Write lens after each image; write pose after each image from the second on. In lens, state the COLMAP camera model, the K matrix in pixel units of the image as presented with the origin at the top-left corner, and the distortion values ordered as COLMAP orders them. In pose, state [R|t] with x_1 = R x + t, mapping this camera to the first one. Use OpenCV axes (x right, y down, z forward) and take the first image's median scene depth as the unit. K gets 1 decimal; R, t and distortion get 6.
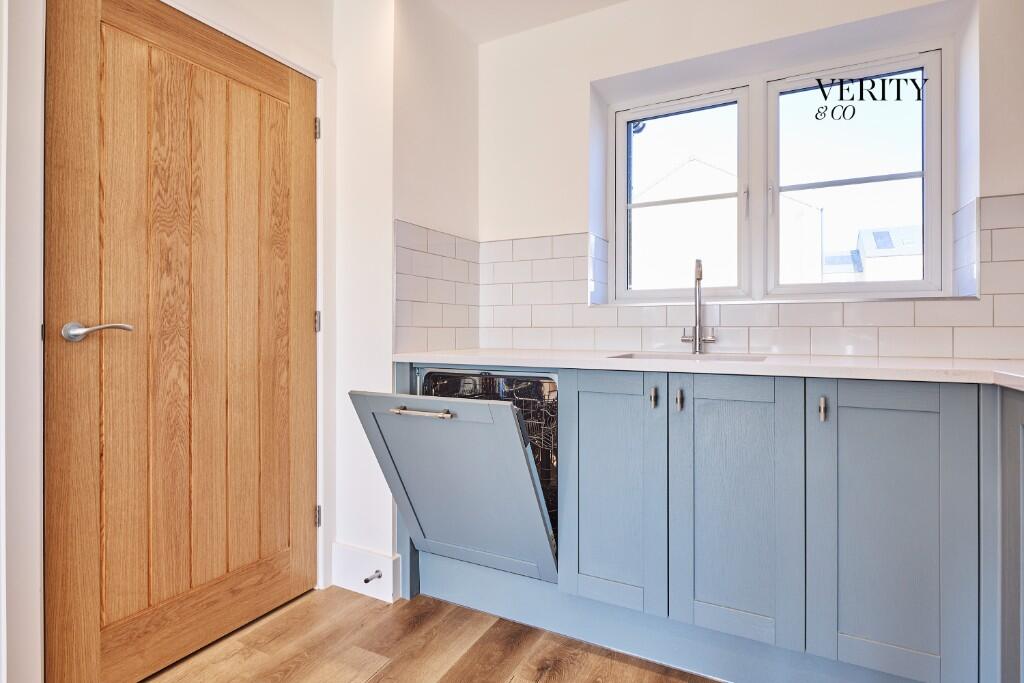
lens RADIAL K [[516.2, 0, 517.5], [0, 516.2, 330.8], [0, 0, 1]] dist [0.000832, 0.000137]
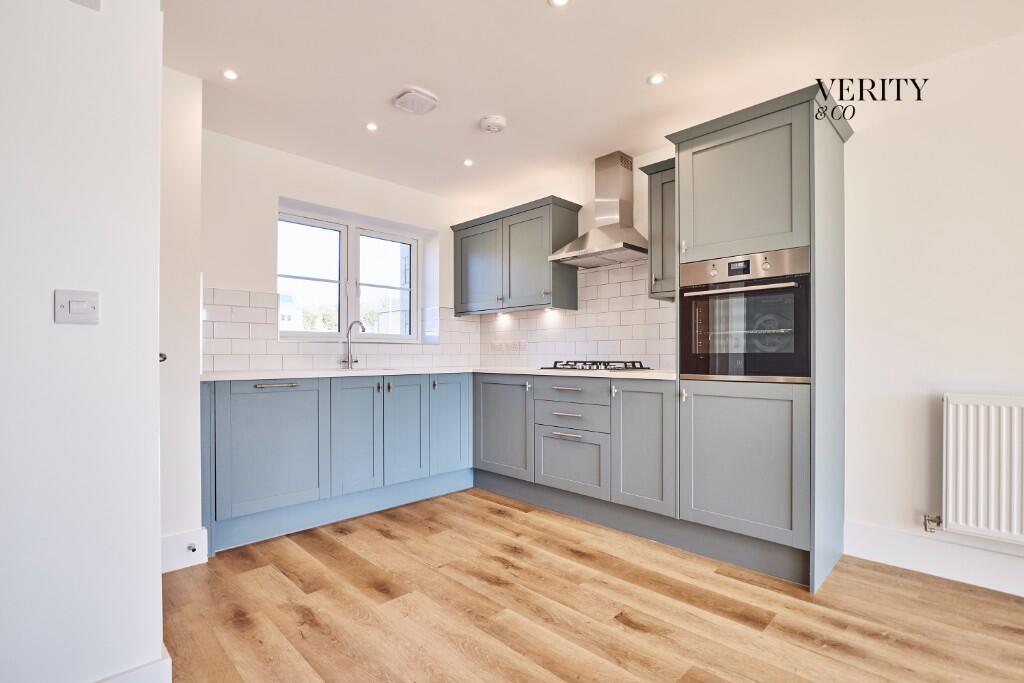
lens RADIAL K [[475.2, 0, 521.0], [0, 475.2, 352.2], [0, 0, 1]] dist [-0.018309, -0.000009]
pose [[0.295245, 0.002344, 0.955419, -1.122929], [-0.002457, 0.999996, -0.001694, -0.014842], [-0.955418, -0.001847, 0.295250, -0.129130]]
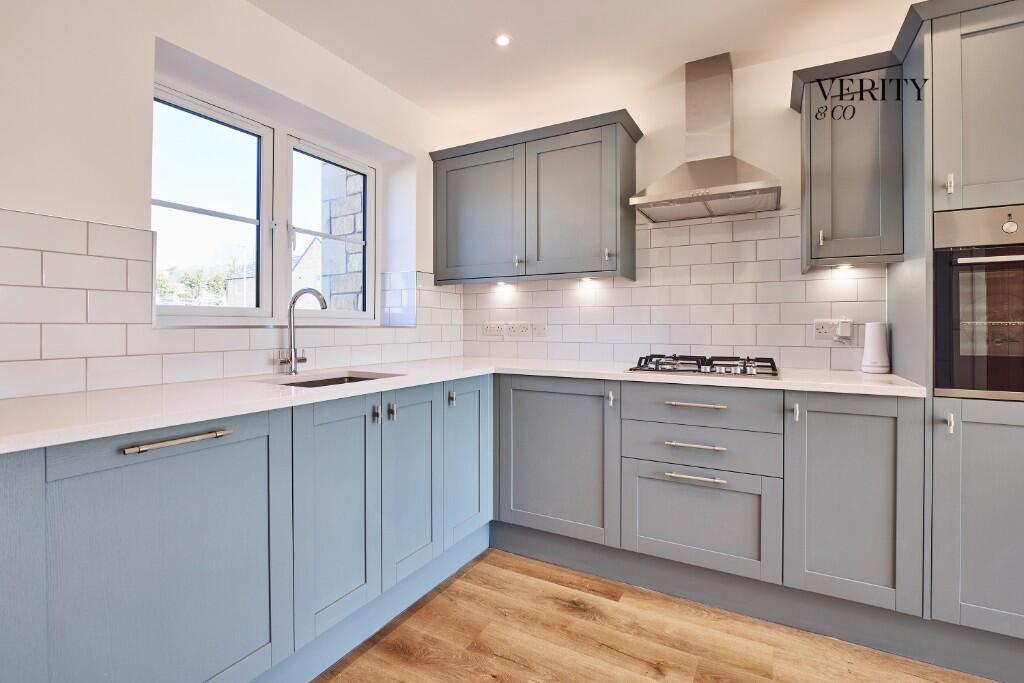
lens RADIAL K [[468.3, 0, 513.3], [0, 468.3, 325.1], [0, 0, 1]] dist [-0.013420, -0.000342]
pose [[0.030647, -0.000475, 0.999530, -0.598985], [-0.006384, 0.999979, 0.000671, -0.059114], [-0.999510, -0.006401, 0.030644, 0.496354]]
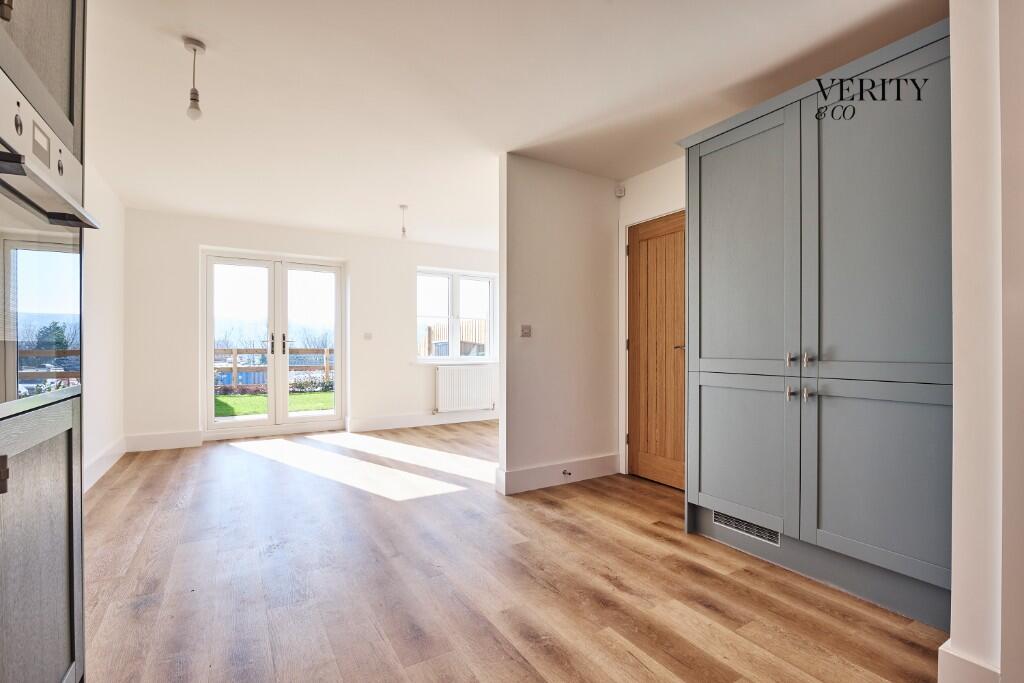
lens RADIAL K [[470.9, 0, 518.2], [0, 470.9, 347.9], [0, 0, 1]] dist [-0.000717, 0.000124]
pose [[-0.524144, -0.000510, -0.851629, 0.254778], [0.004872, 0.999982, -0.003598, -0.006810], [0.851615, -0.006035, -0.524132, 0.381372]]
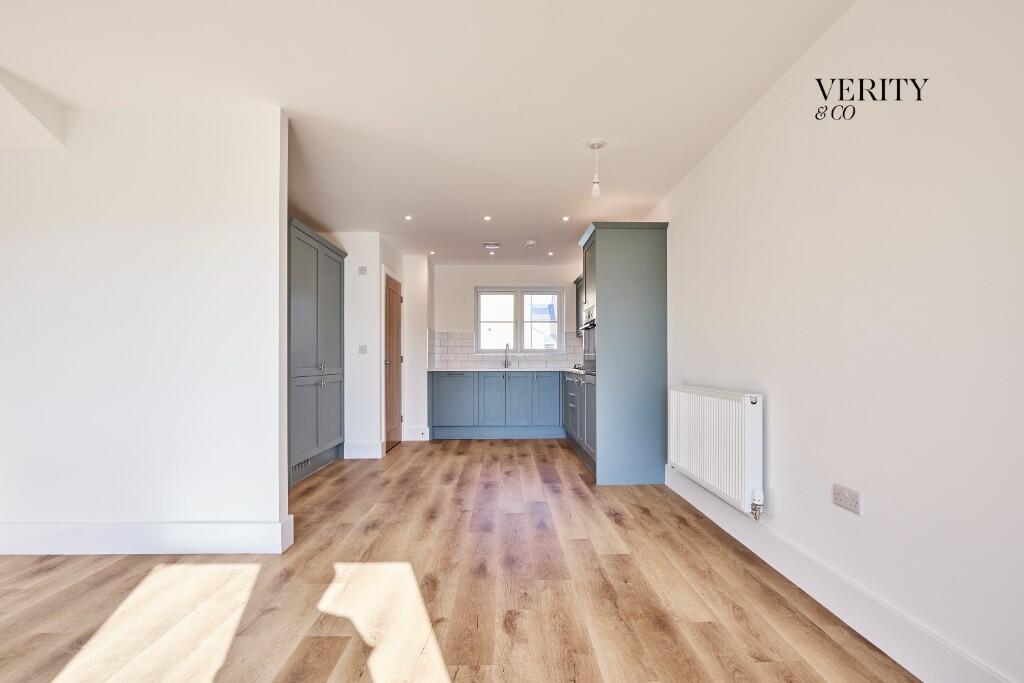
lens RADIAL K [[470.9, 0, 518.2], [0, 470.9, 347.9], [0, 0, 1]] dist [-0.000717, 0.000124]
pose [[0.874705, 0.011389, 0.484522, -1.204165], [0.000423, 0.999706, -0.024263, -0.016828], [-0.484655, 0.021428, 0.874443, -1.985532]]
